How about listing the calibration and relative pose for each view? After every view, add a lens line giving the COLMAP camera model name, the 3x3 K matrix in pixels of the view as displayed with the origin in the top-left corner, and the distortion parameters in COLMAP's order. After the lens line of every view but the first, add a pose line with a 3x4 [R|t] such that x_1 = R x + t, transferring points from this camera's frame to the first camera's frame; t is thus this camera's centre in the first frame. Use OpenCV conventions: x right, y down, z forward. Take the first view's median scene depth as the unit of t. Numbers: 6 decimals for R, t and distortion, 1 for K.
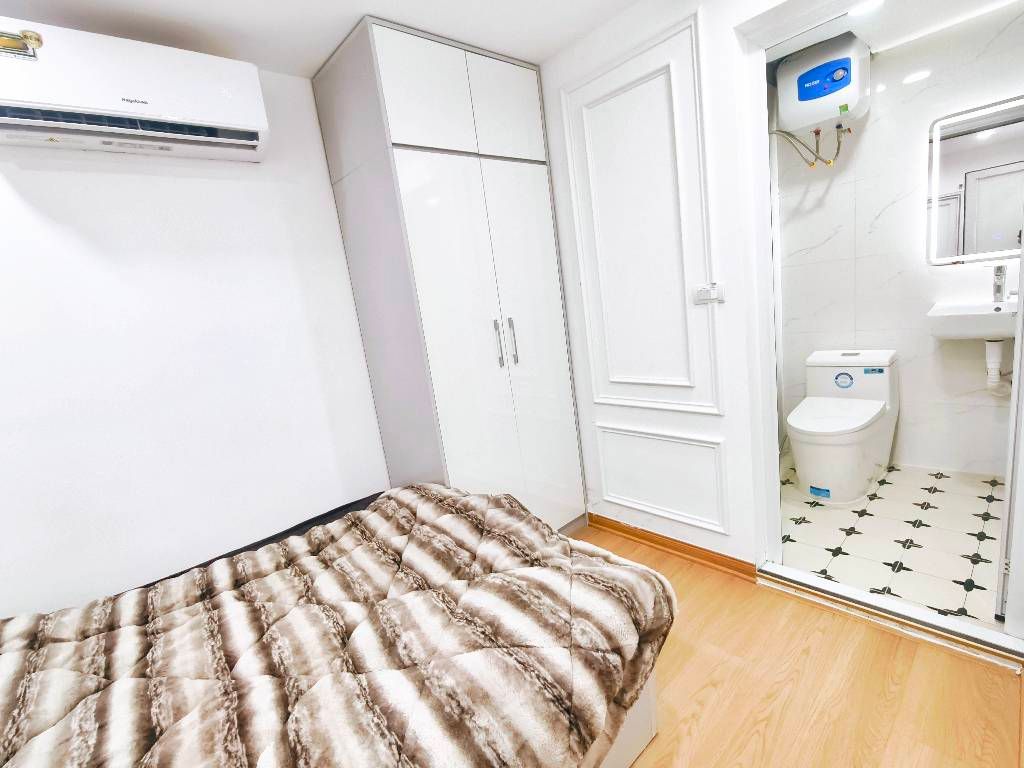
lens RADIAL K [[471.6, 0, 509.4], [0, 471.6, 385.0], [0, 0, 1]] dist [-0.005057, -0.000703]
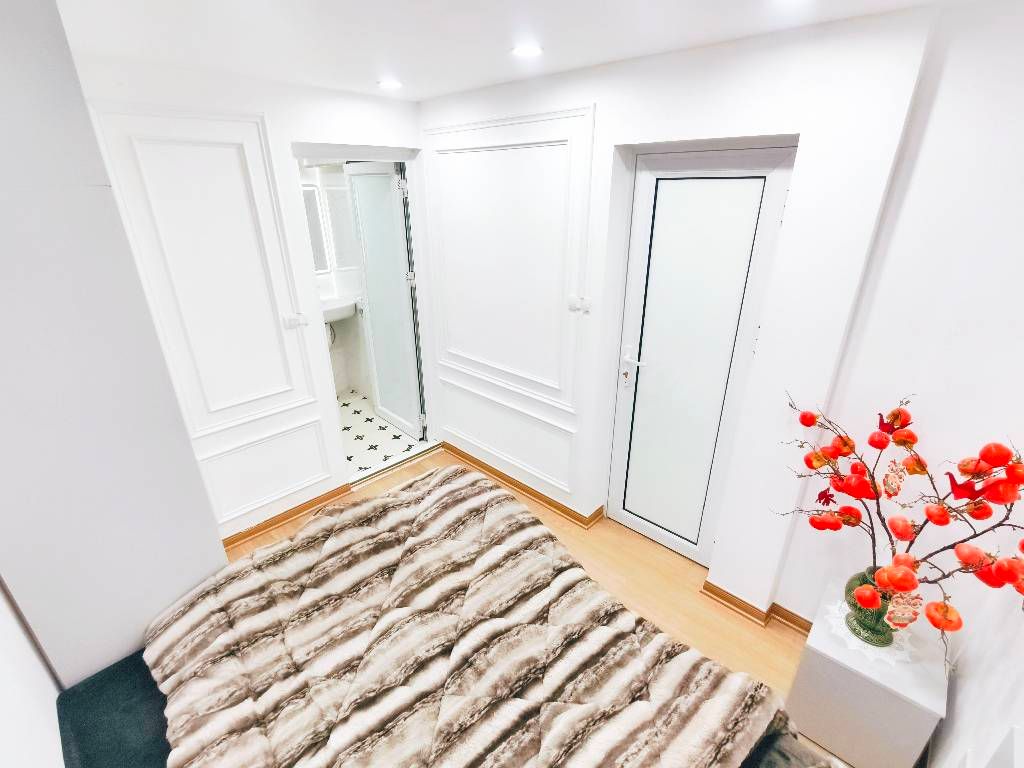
lens RADIAL K [[471.6, 0, 509.4], [0, 471.6, 385.0], [0, 0, 1]] dist [-0.005057, -0.000703]
pose [[-0.064206, -0.262981, 0.962662, -0.803131], [0.192892, 0.943190, 0.270526, -0.214062], [-0.979117, 0.203060, -0.009831, 0.346180]]
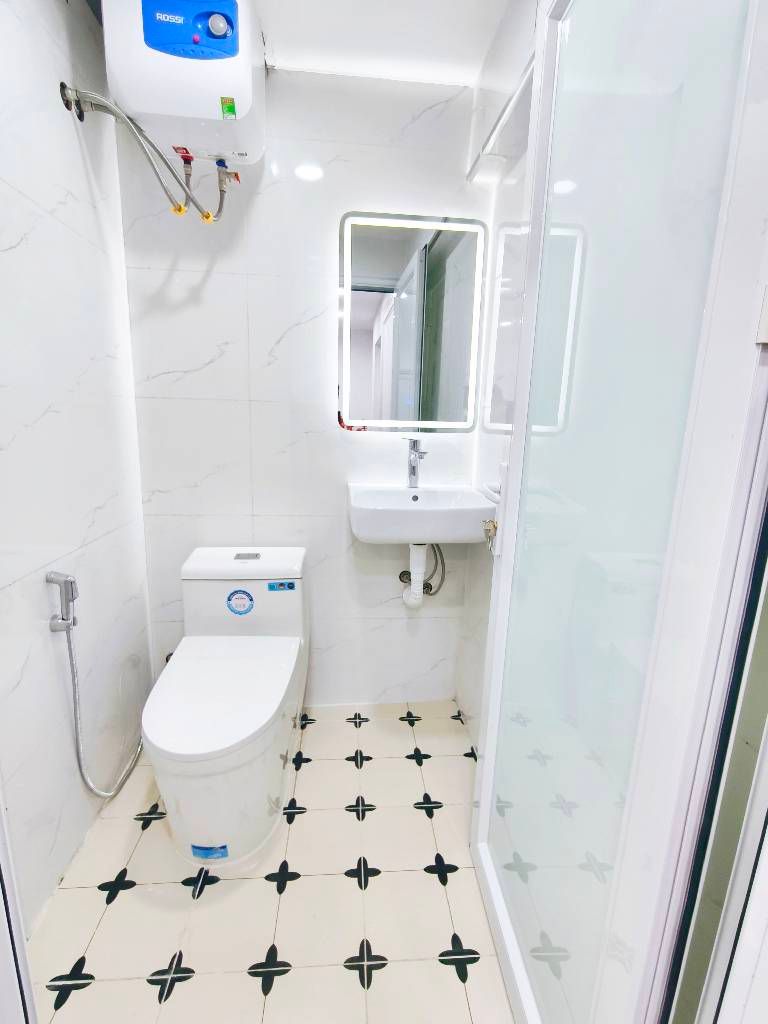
lens RADIAL K [[471.6, 0, 384.0], [0, 471.6, 512.0], [0, 0, 1]] dist [-0.005057, -0.000703]
pose [[0.597070, -0.015986, 0.802030, 0.399027], [0.034358, 0.999394, -0.005658, -0.133745], [-0.801453, 0.030934, 0.597257, 0.576110]]
